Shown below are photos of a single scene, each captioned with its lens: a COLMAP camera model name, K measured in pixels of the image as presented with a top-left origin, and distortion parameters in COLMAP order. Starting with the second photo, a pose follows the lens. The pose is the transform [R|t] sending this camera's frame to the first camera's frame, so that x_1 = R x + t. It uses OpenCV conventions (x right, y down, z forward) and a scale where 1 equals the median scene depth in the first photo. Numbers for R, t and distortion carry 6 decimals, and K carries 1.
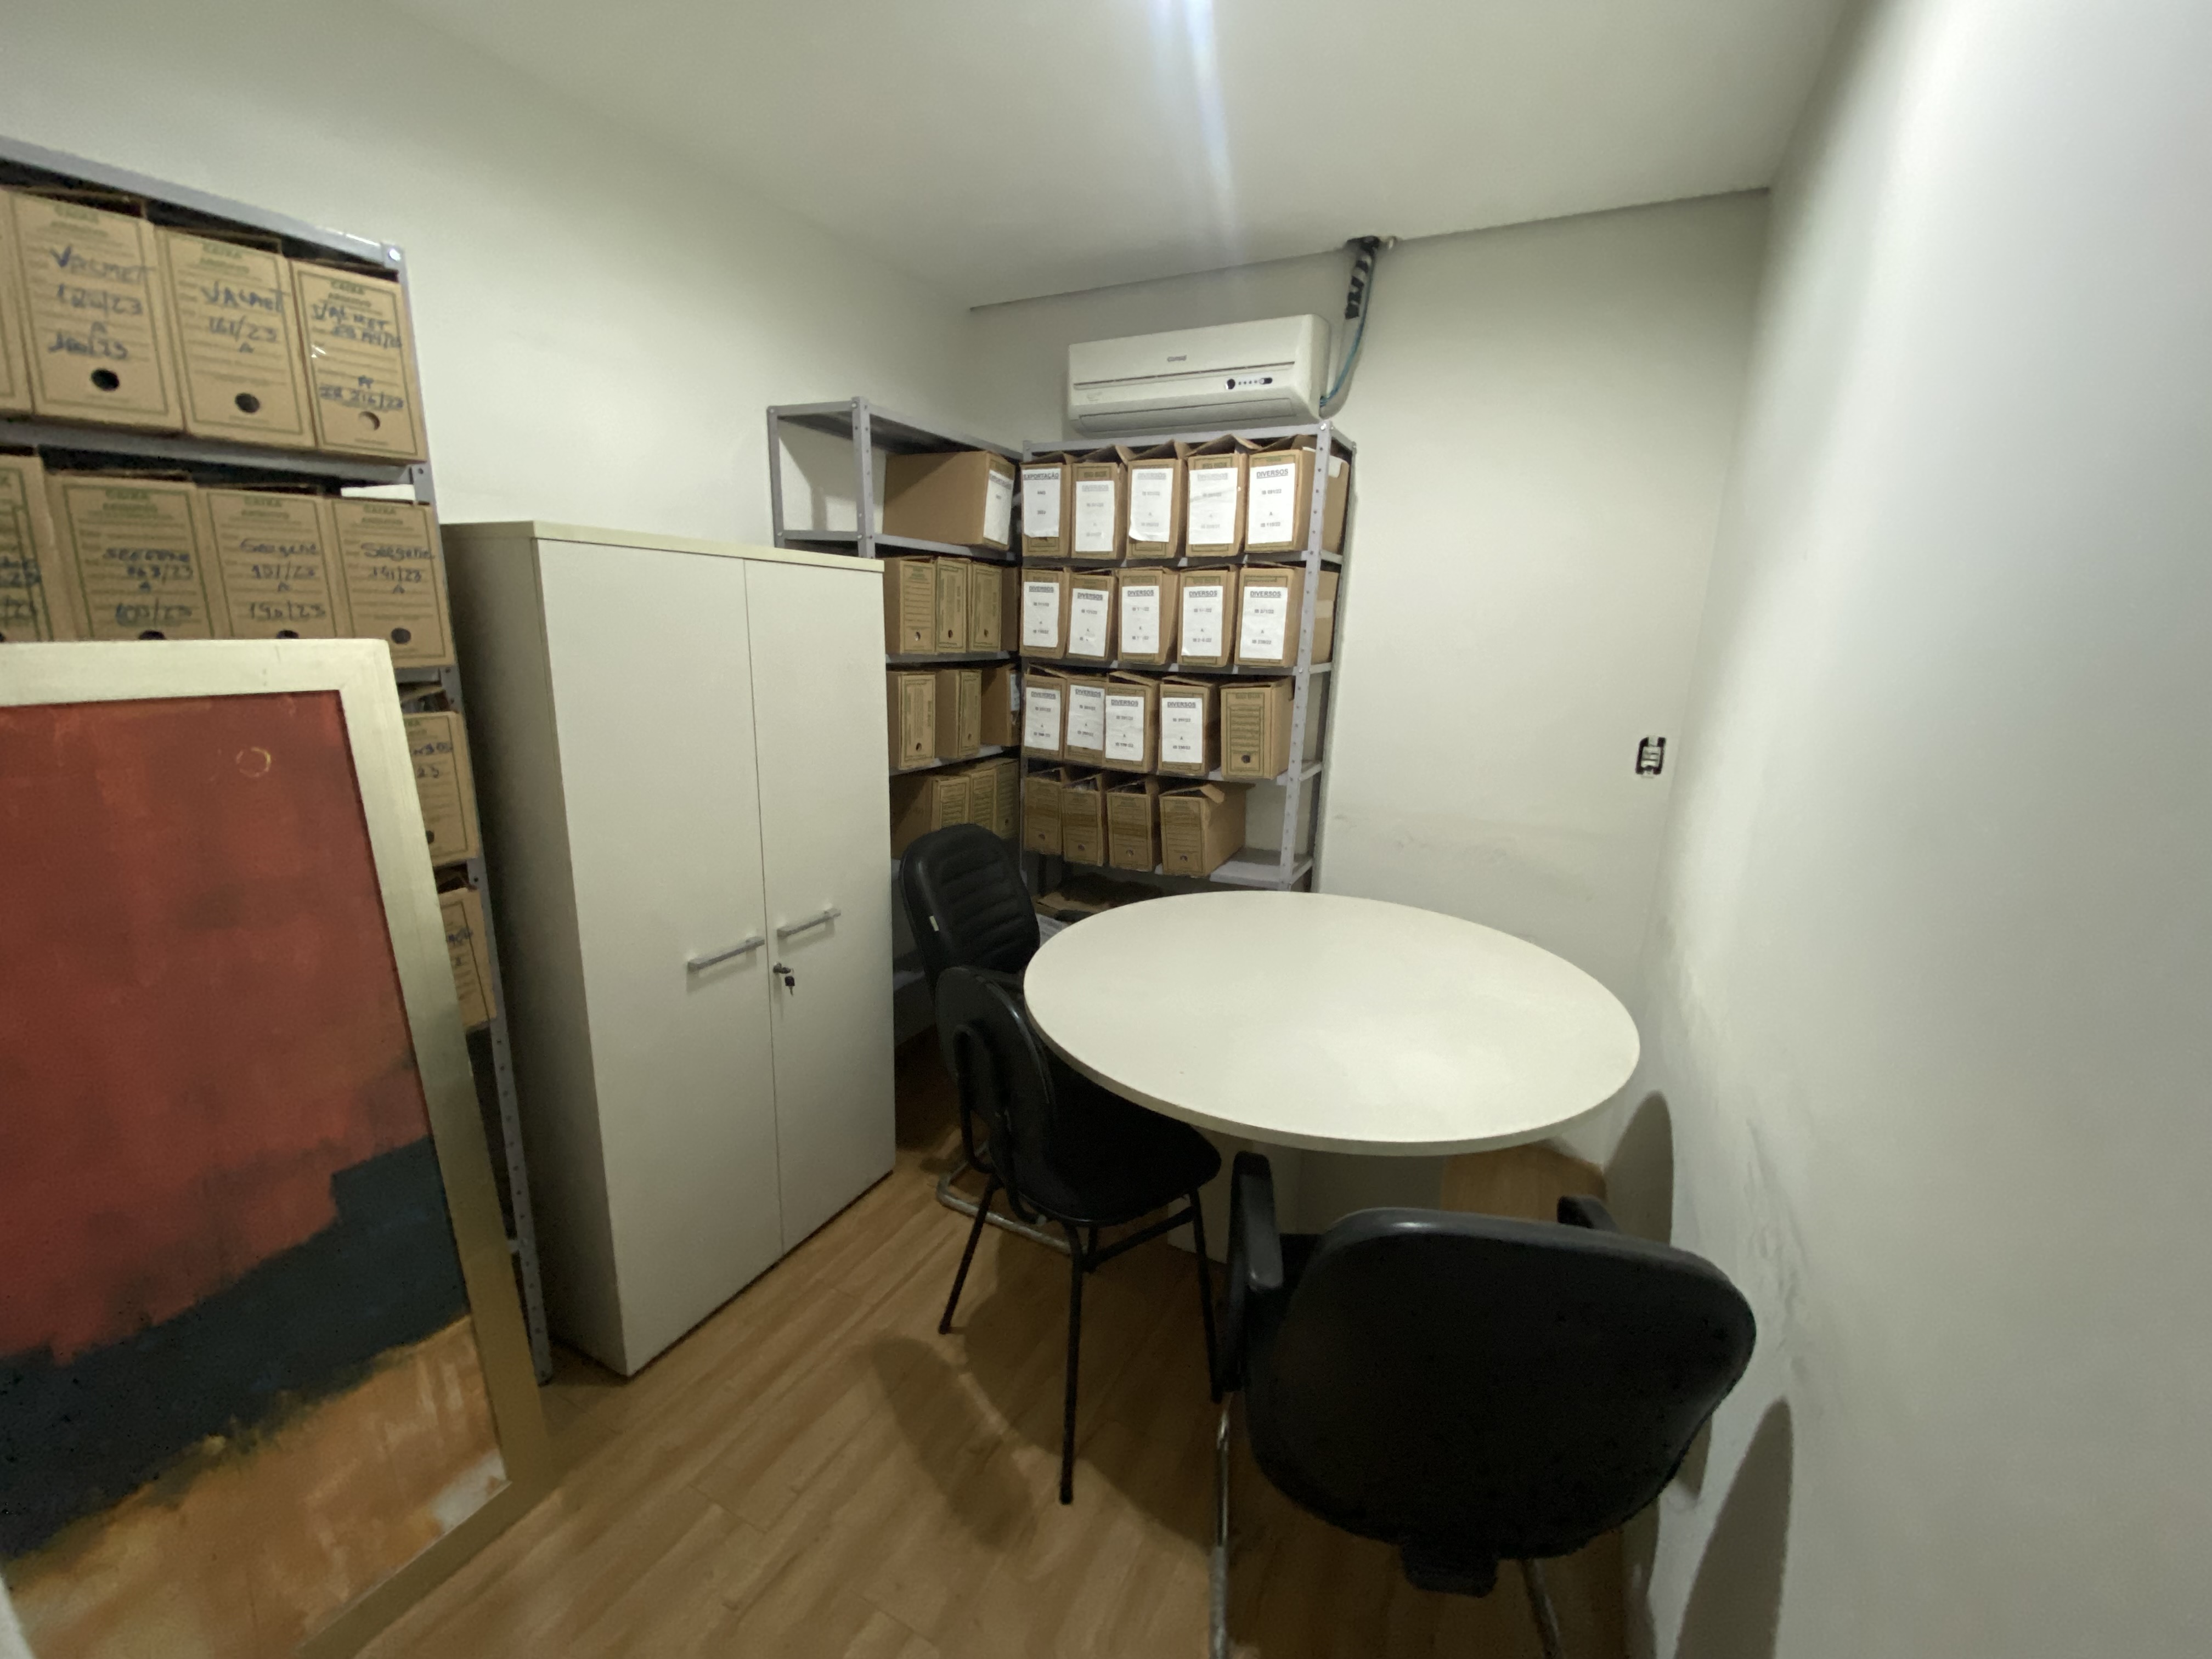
lens RADIAL K [[904.2, 0, 1103.7], [0, 904.2, 831.0], [0, 0, 1]] dist [0.006588, -0.013790]
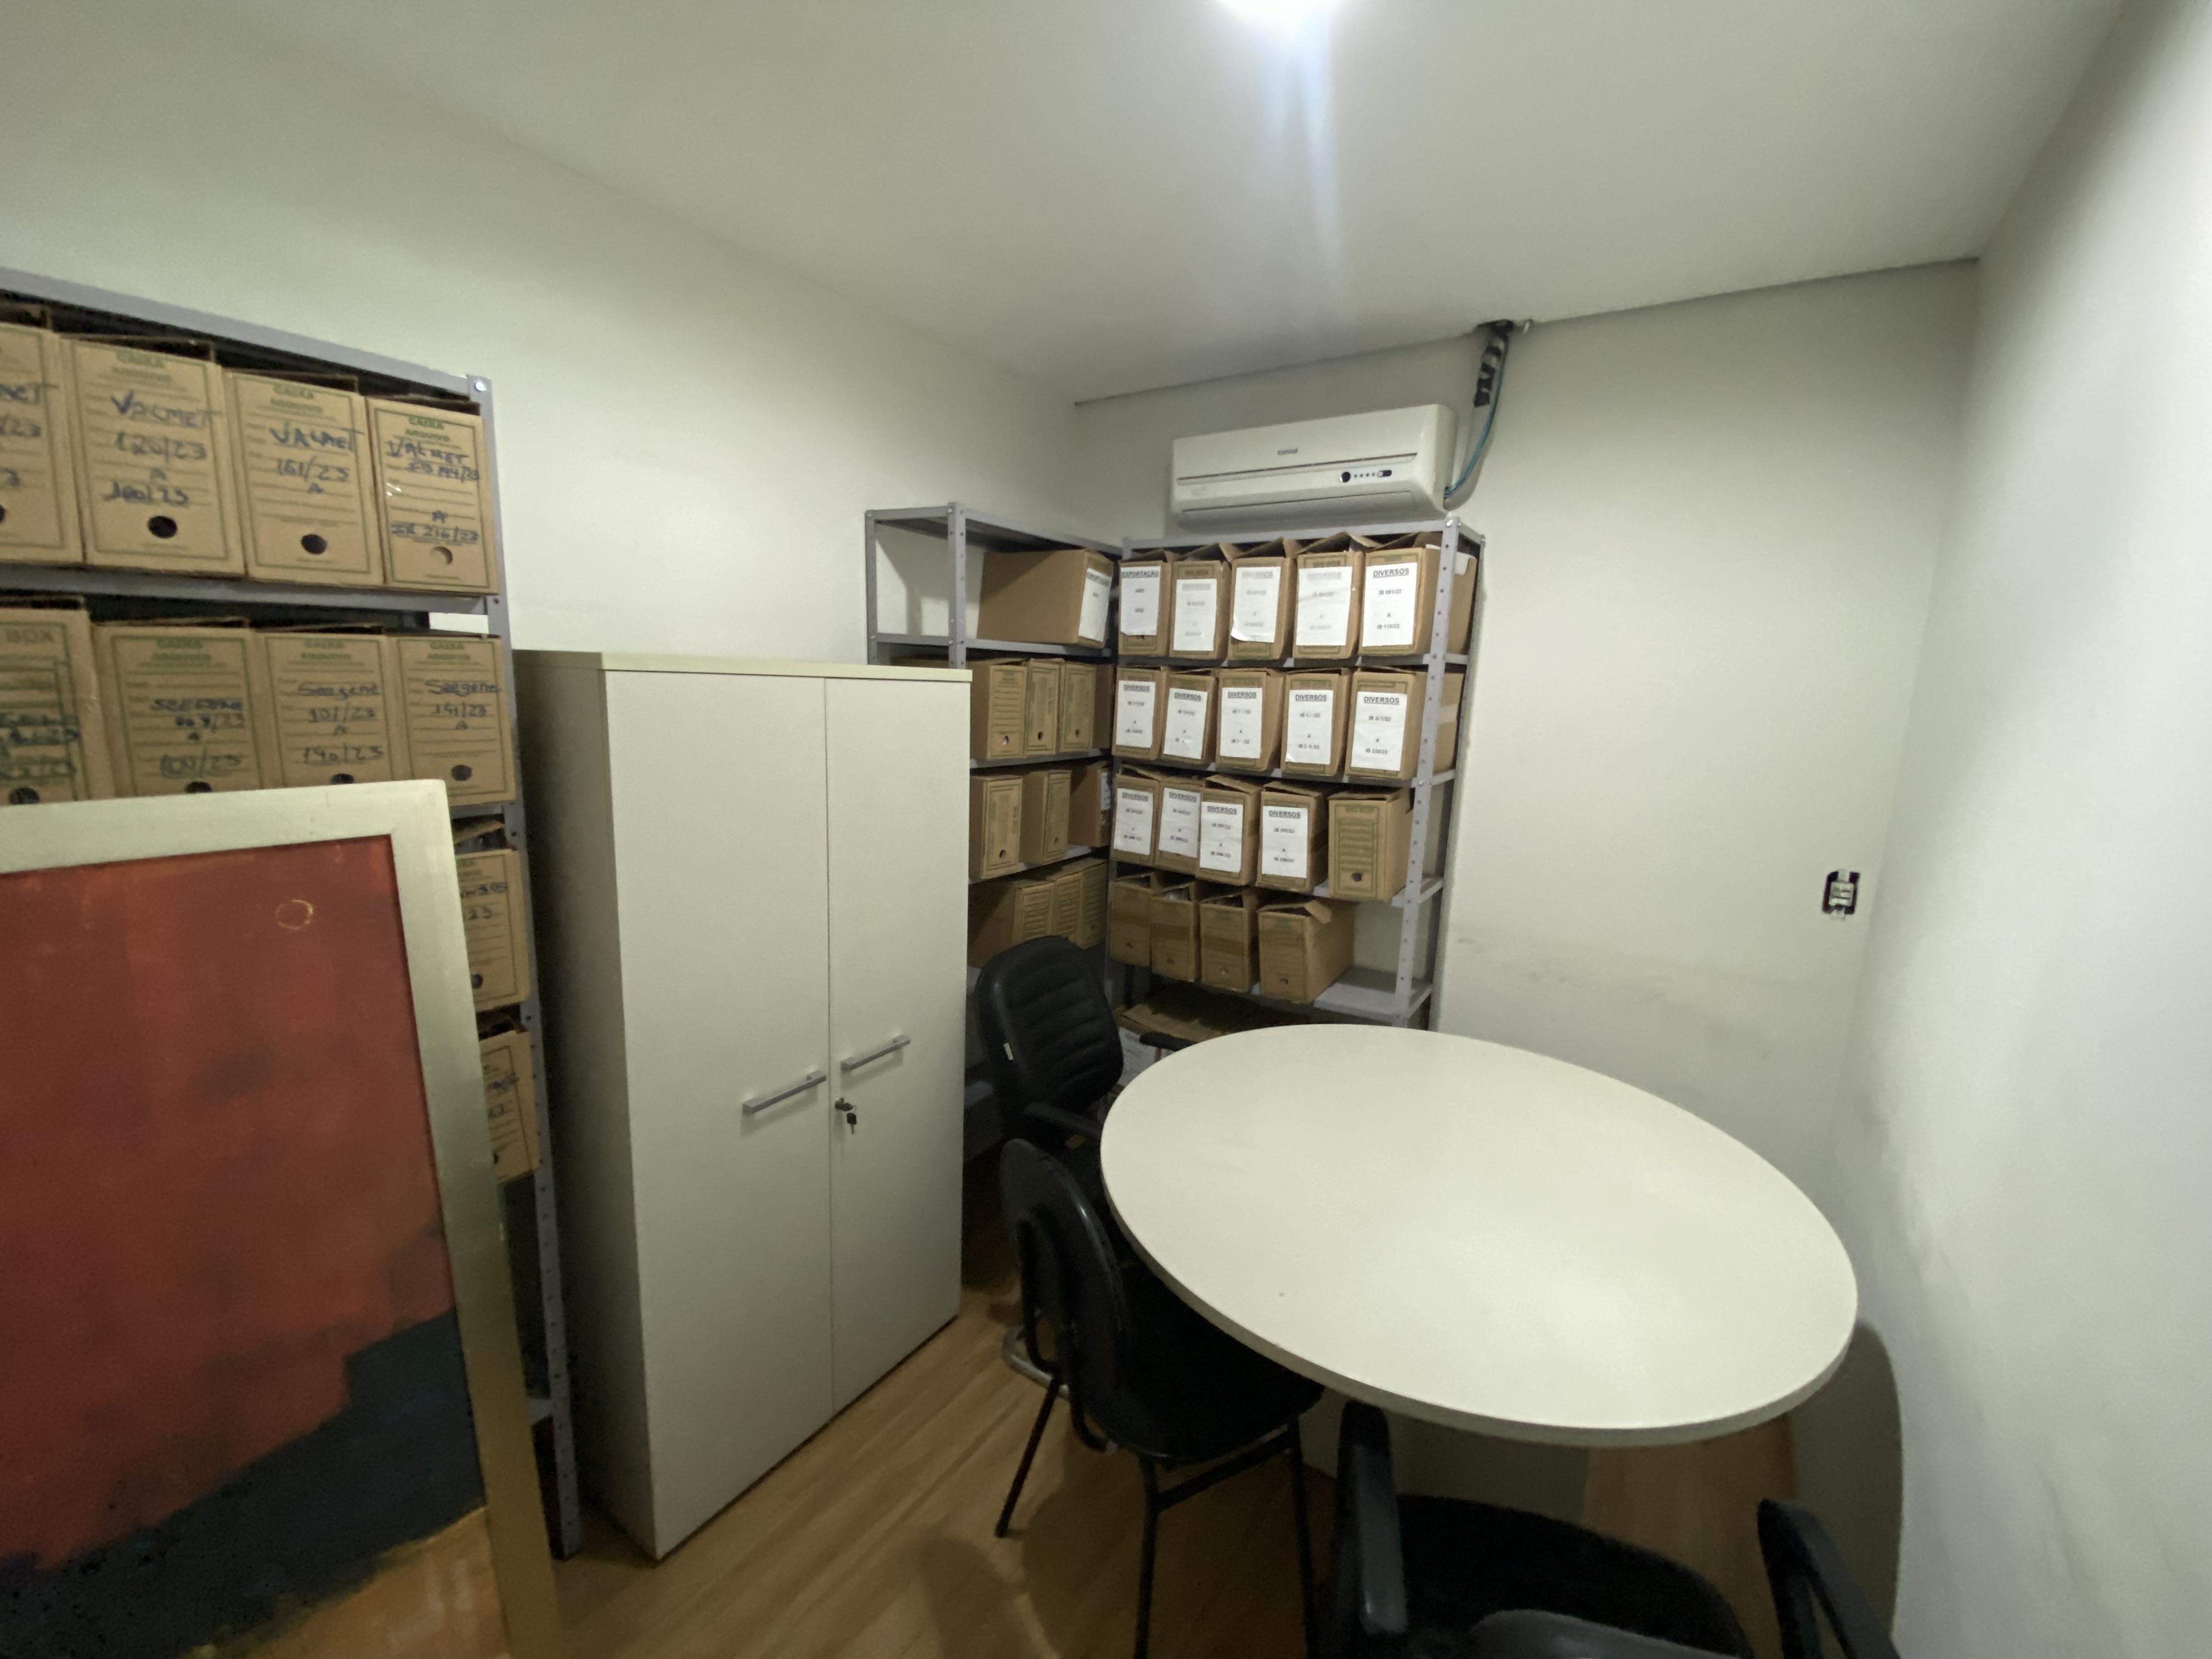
lens RADIAL K [[904.2, 0, 1096.7], [0, 904.2, 827.2], [0, 0, 1]] dist [0.006588, -0.013790]
pose [[0.993503, 0.024945, -0.111037, -0.002809], [-0.032293, 0.997370, -0.064880, -0.083305], [0.109127, 0.068044, 0.991696, 0.091194]]
